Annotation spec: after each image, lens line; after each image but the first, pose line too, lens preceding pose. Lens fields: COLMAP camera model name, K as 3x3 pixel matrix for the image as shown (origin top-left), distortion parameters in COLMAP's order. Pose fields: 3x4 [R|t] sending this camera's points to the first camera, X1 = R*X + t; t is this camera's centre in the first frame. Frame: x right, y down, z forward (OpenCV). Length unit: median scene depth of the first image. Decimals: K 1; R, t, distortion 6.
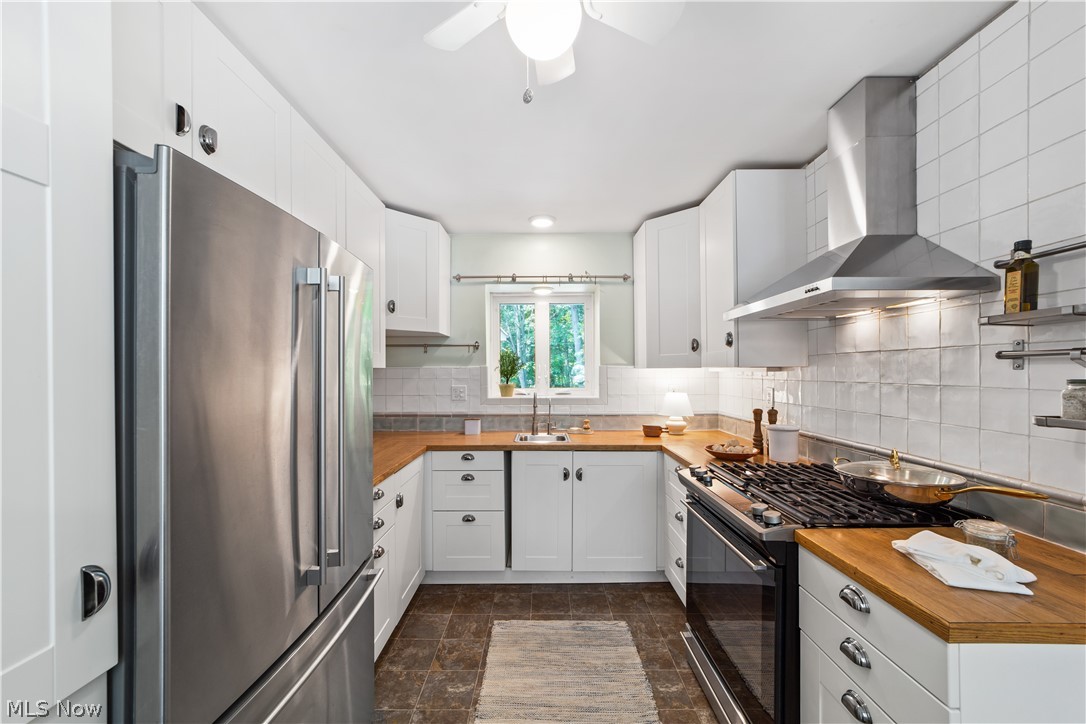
lens RADIAL K [[413.4, 0, 542.7], [0, 413.4, 370.1], [0, 0, 1]] dist [-0.007423, 0.000062]
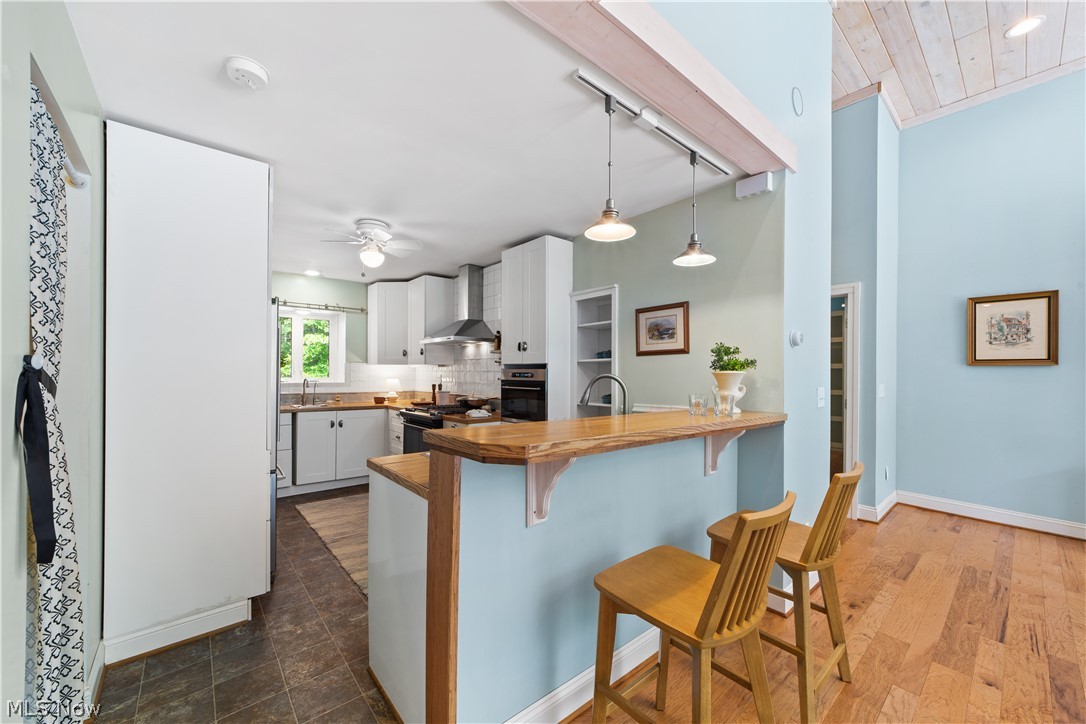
lens RADIAL K [[413.4, 0, 542.7], [0, 413.4, 370.1], [0, 0, 1]] dist [-0.007423, 0.000062]
pose [[0.752574, 0.009317, 0.658442, -0.461934], [-0.008819, 0.999953, -0.004070, 0.024170], [-0.658448, -0.002744, 0.752621, -0.975583]]
